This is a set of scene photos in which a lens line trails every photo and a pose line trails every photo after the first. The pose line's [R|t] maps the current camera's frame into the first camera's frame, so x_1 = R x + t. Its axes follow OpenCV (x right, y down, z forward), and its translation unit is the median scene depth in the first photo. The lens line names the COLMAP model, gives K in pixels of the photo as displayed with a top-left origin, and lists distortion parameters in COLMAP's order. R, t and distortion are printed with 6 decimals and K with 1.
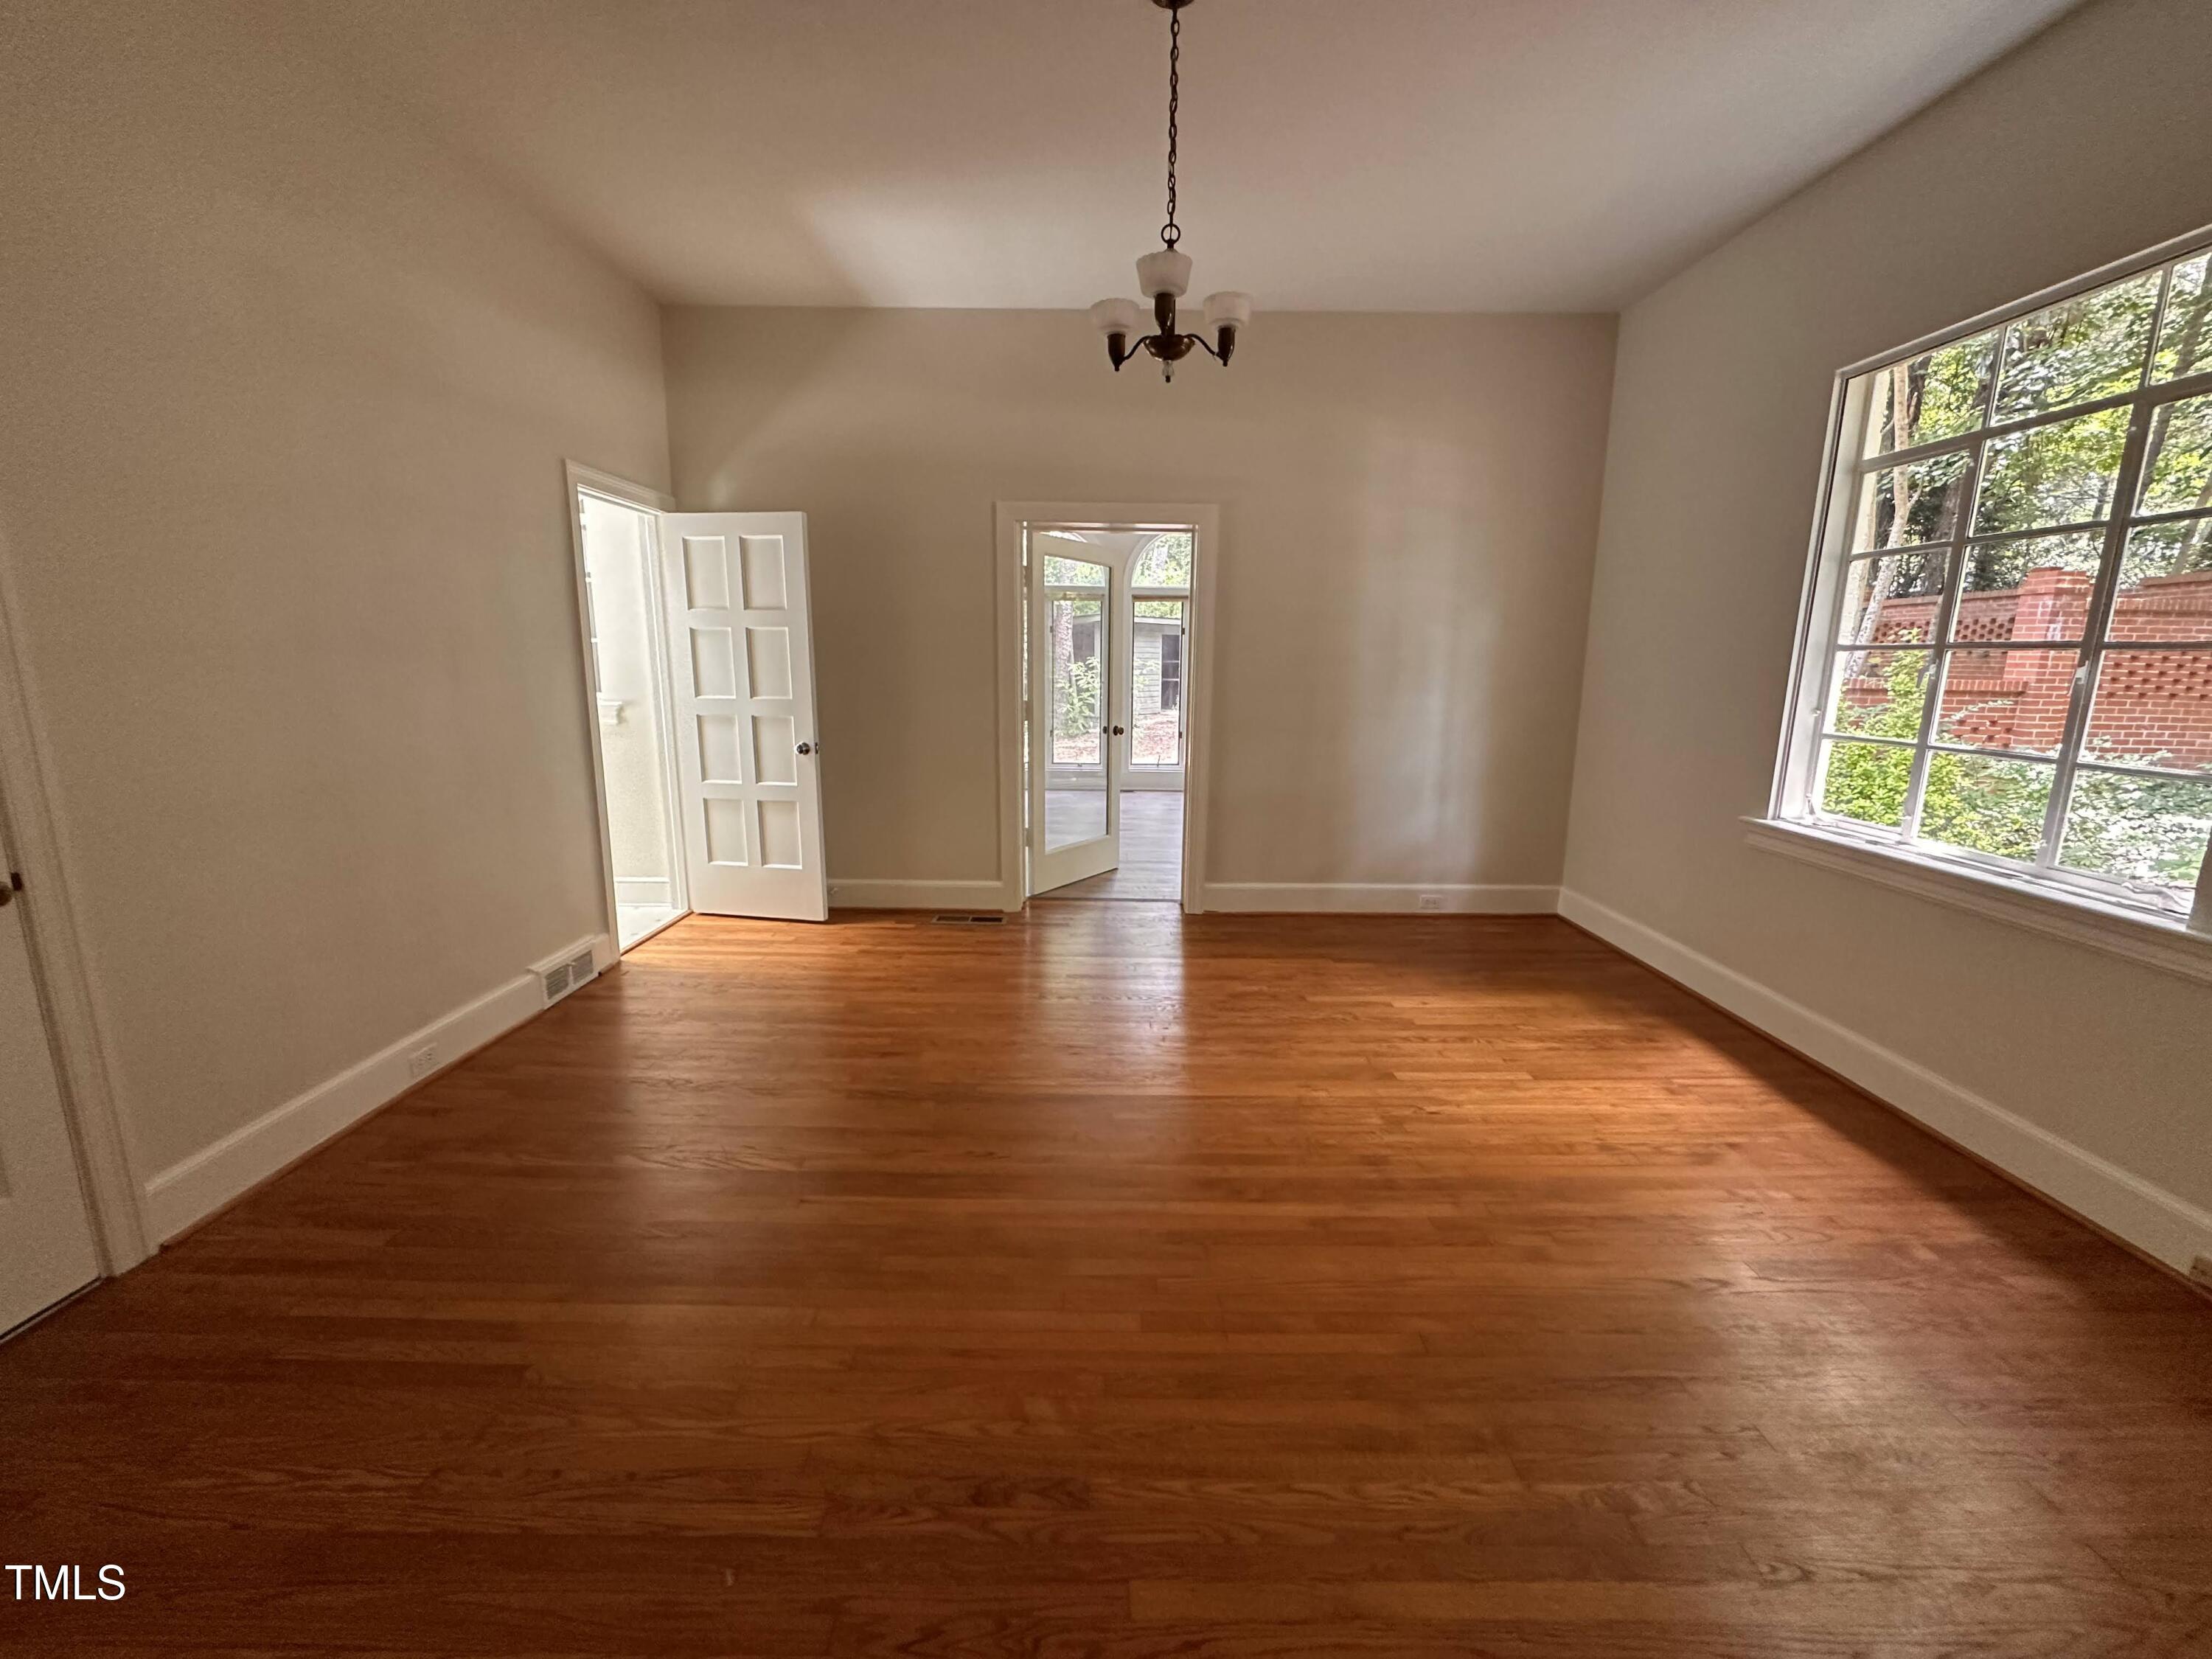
lens RADIAL K [[887.7, 0, 1106.0], [0, 887.7, 829.5], [0, 0, 1]] dist [-0.001320, -0.000065]
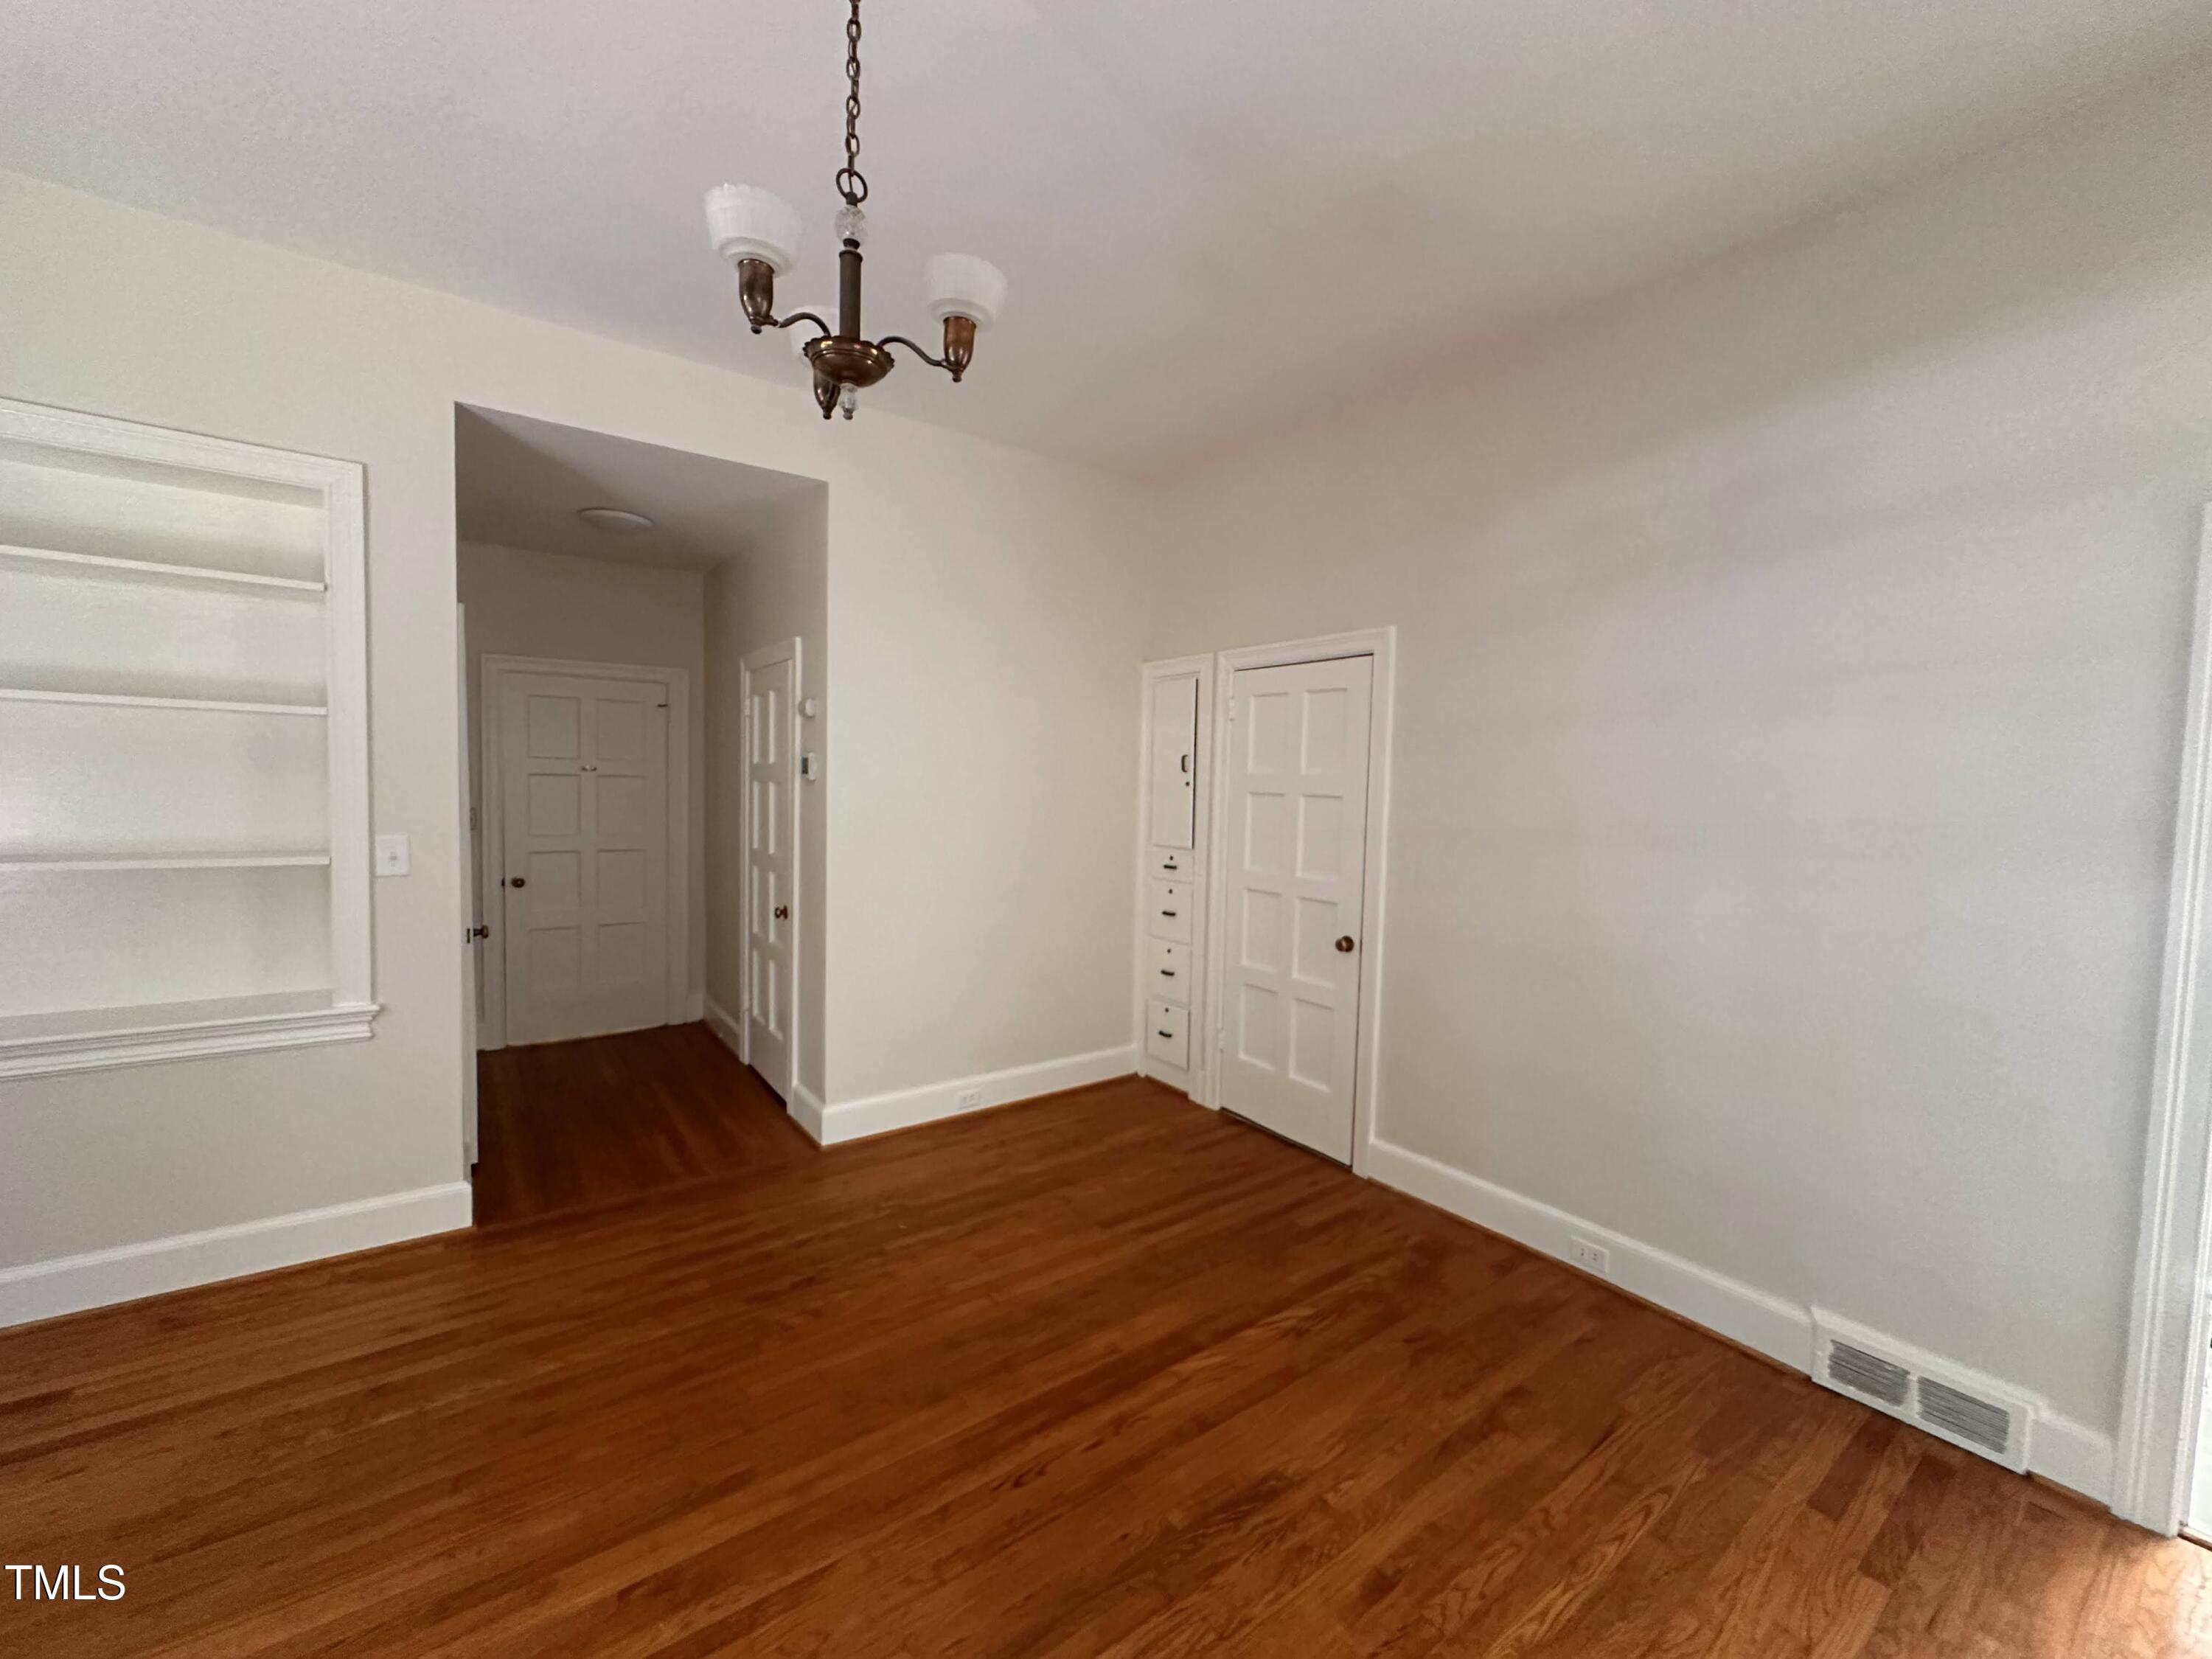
lens RADIAL K [[887.7, 0, 1106.0], [0, 887.7, 829.5], [0, 0, 1]] dist [-0.001320, -0.000065]
pose [[-0.804485, 0.004080, -0.593959, 0.250012], [-0.144376, 0.968643, 0.202203, -0.333131], [0.576160, 0.248423, -0.778669, 1.430089]]
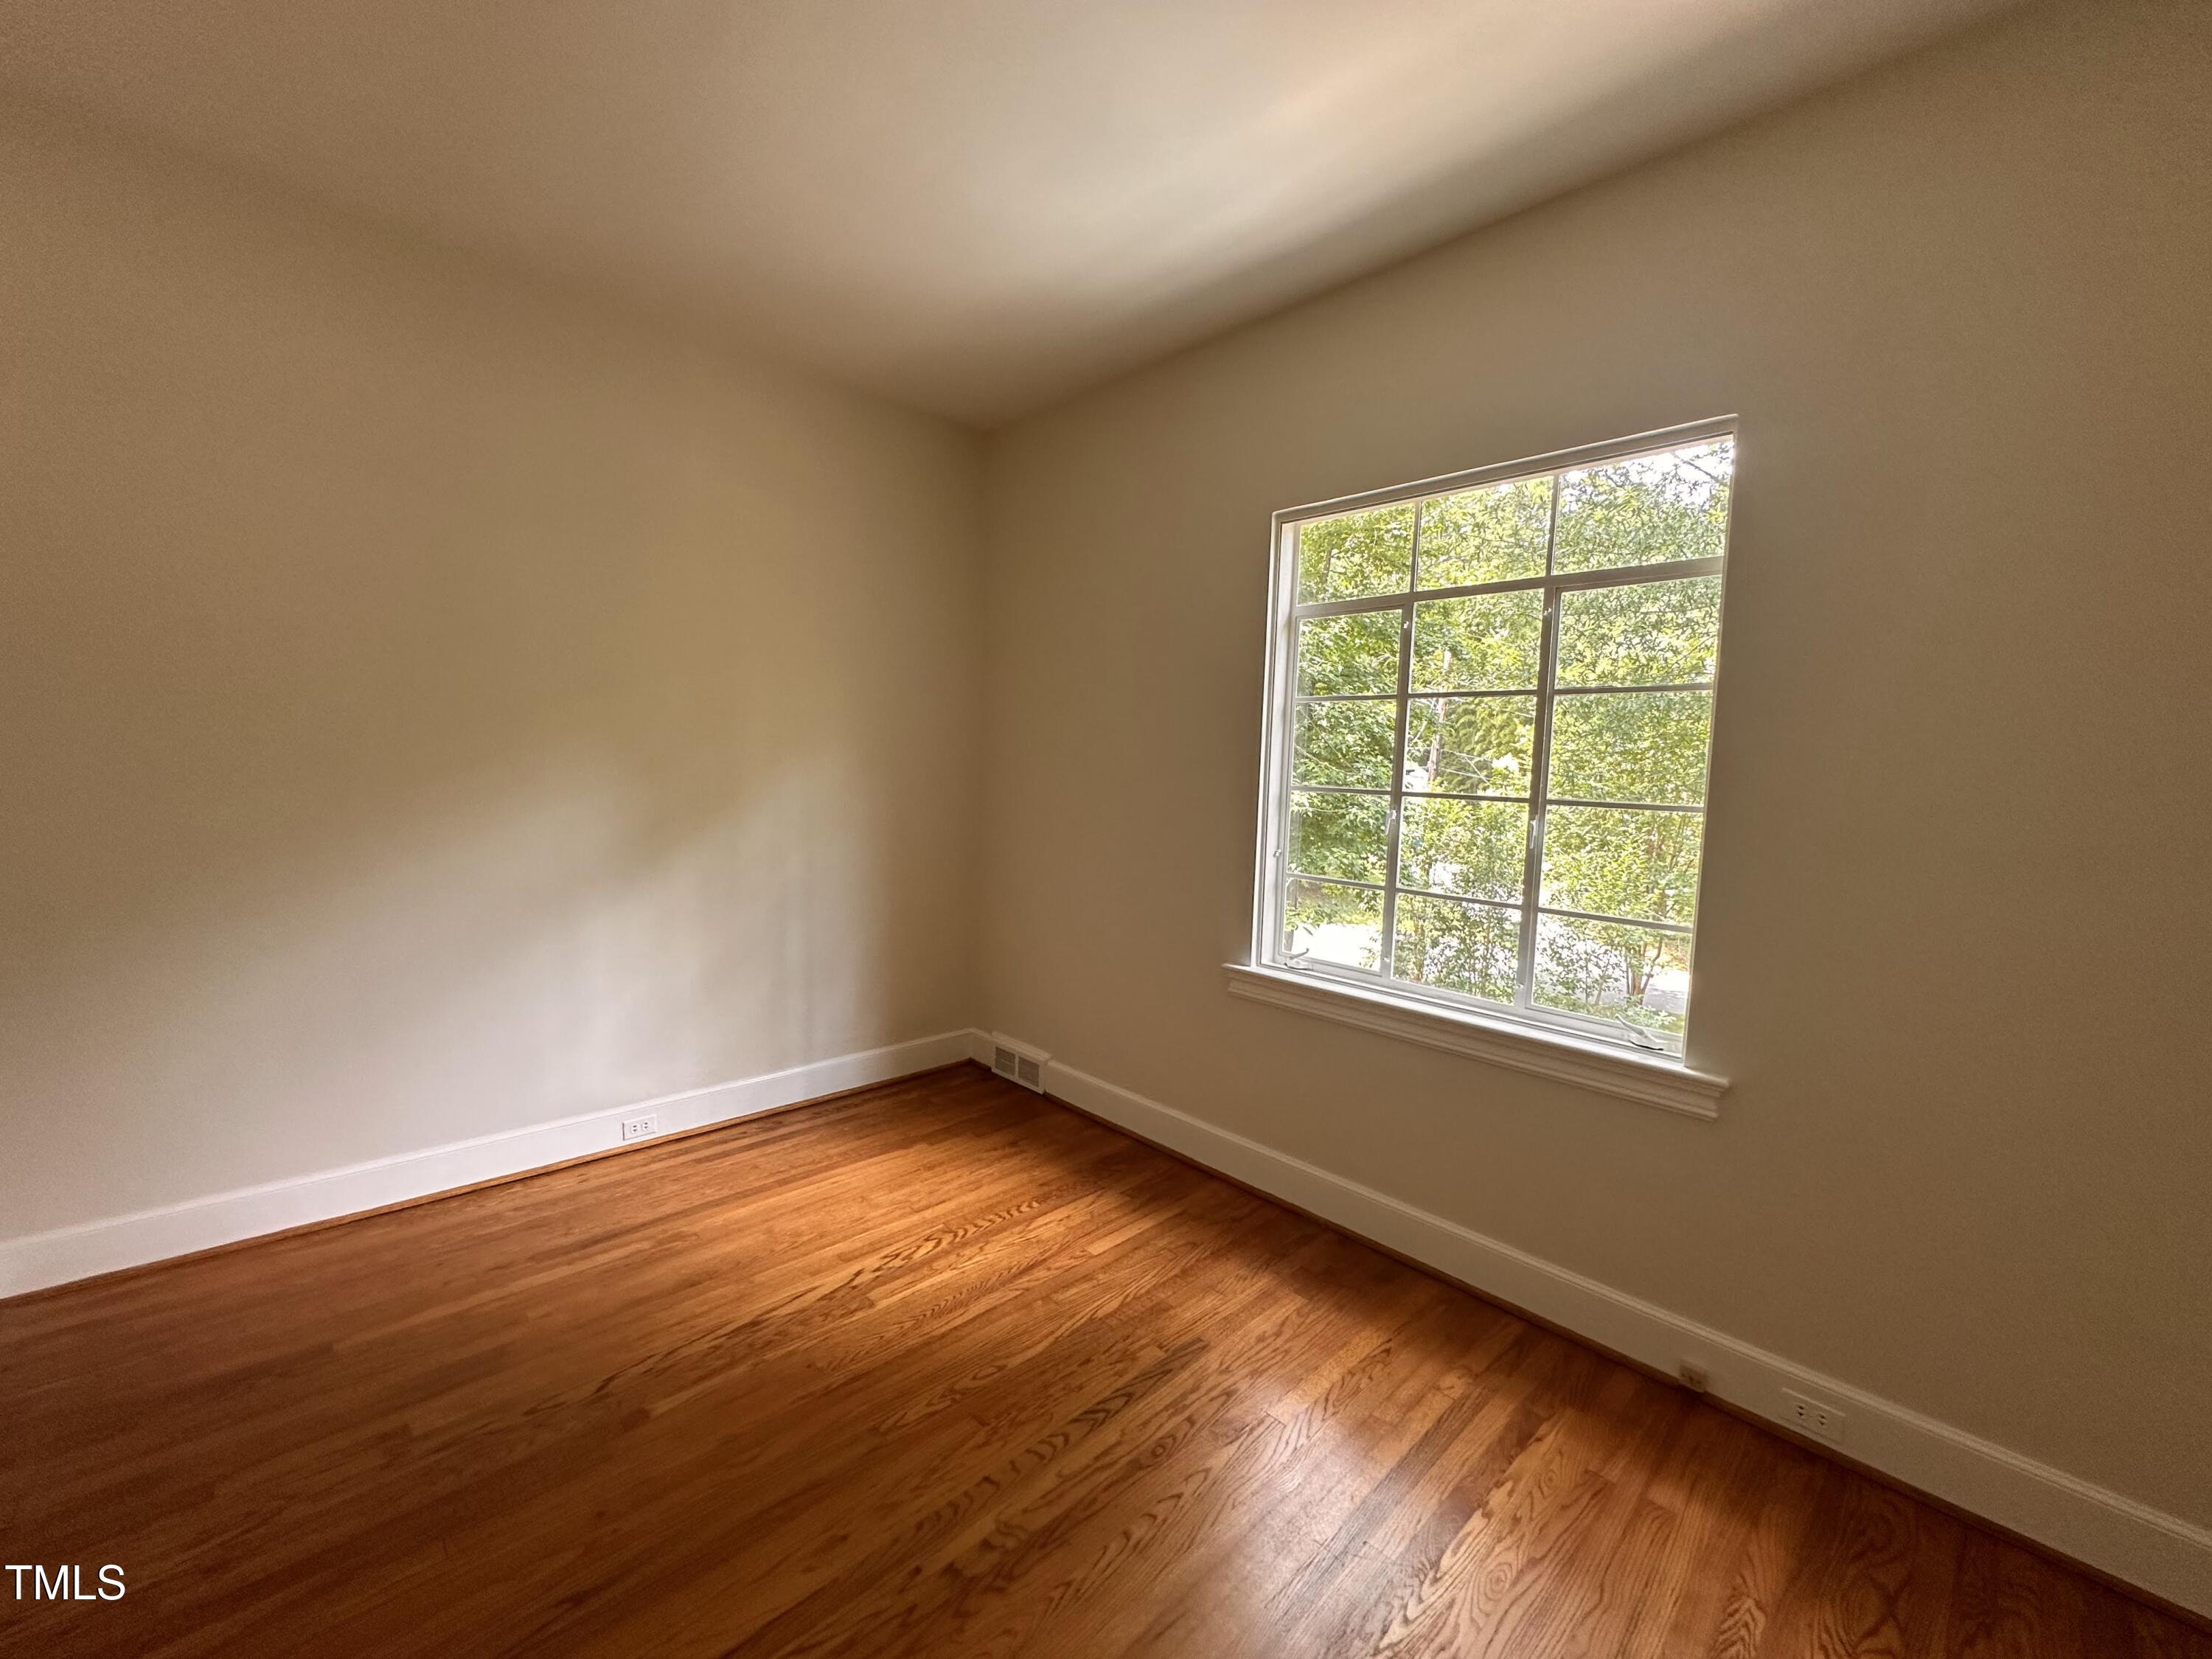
lens RADIAL K [[887.7, 0, 1106.0], [0, 887.7, 829.5], [0, 0, 1]] dist [-0.001320, -0.000065]
pose [[0.706118, -0.005802, 0.708071, -0.020698], [0.085803, 0.993299, -0.077427, -0.117490], [-0.702877, 0.115427, 0.701884, 0.548700]]
